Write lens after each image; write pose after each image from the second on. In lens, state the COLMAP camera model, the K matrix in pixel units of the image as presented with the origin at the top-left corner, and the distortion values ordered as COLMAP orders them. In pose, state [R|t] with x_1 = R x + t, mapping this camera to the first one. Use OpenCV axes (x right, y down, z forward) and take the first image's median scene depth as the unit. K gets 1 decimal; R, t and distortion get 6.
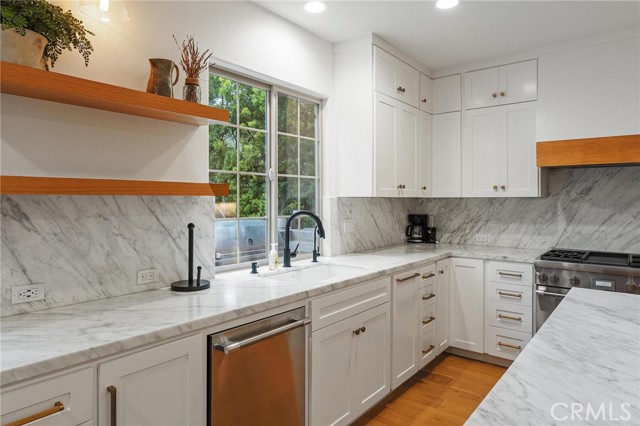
lens RADIAL K [[406.3, 0, 319.5], [0, 406.3, 196.6], [0, 0, 1]] dist [-0.001542, -0.000665]
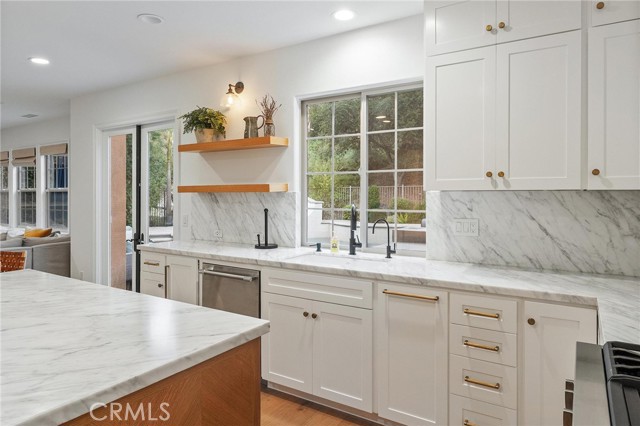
lens RADIAL K [[411.1, 0, 317.7], [0, 411.1, 197.0], [0, 0, 1]] dist [-0.000806, -0.001011]
pose [[0.094356, 0.005770, -0.995522, 0.840074], [0.008302, 0.999944, 0.006582, 0.005515], [0.995504, -0.008886, 0.094303, 0.648032]]
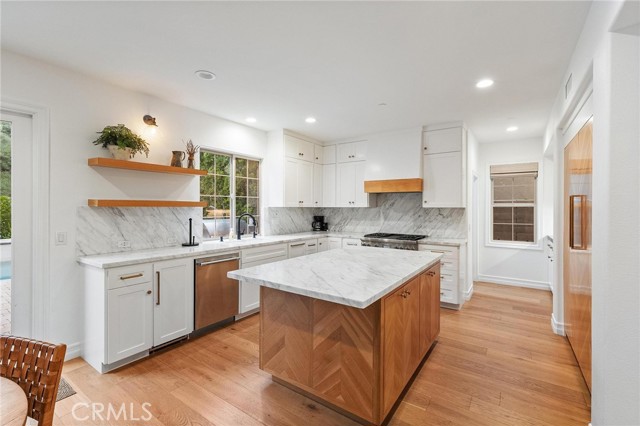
lens RADIAL K [[285.4, 0, 317.1], [0, 285.4, 208.0], [0, 0, 1]] dist [0.000890, 0.000320]
pose [[0.998446, 0.002905, 0.055647, 0.202290], [-0.003404, 0.999955, 0.008865, -0.007240], [-0.055618, -0.009041, 0.998411, -0.434157]]
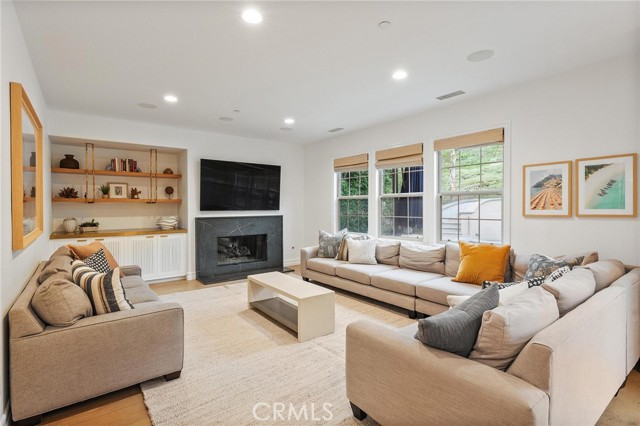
lens RADIAL K [[316.9, 0, 316.8], [0, 316.9, 206.0], [0, 0, 1]] dist [0.001593, 0.000655]
pose [[-0.258447, -0.001690, -0.966024, 0.021336], [0.010389, 0.999936, -0.004529, 0.024286], [0.965969, -0.011206, -0.258413, -0.681225]]
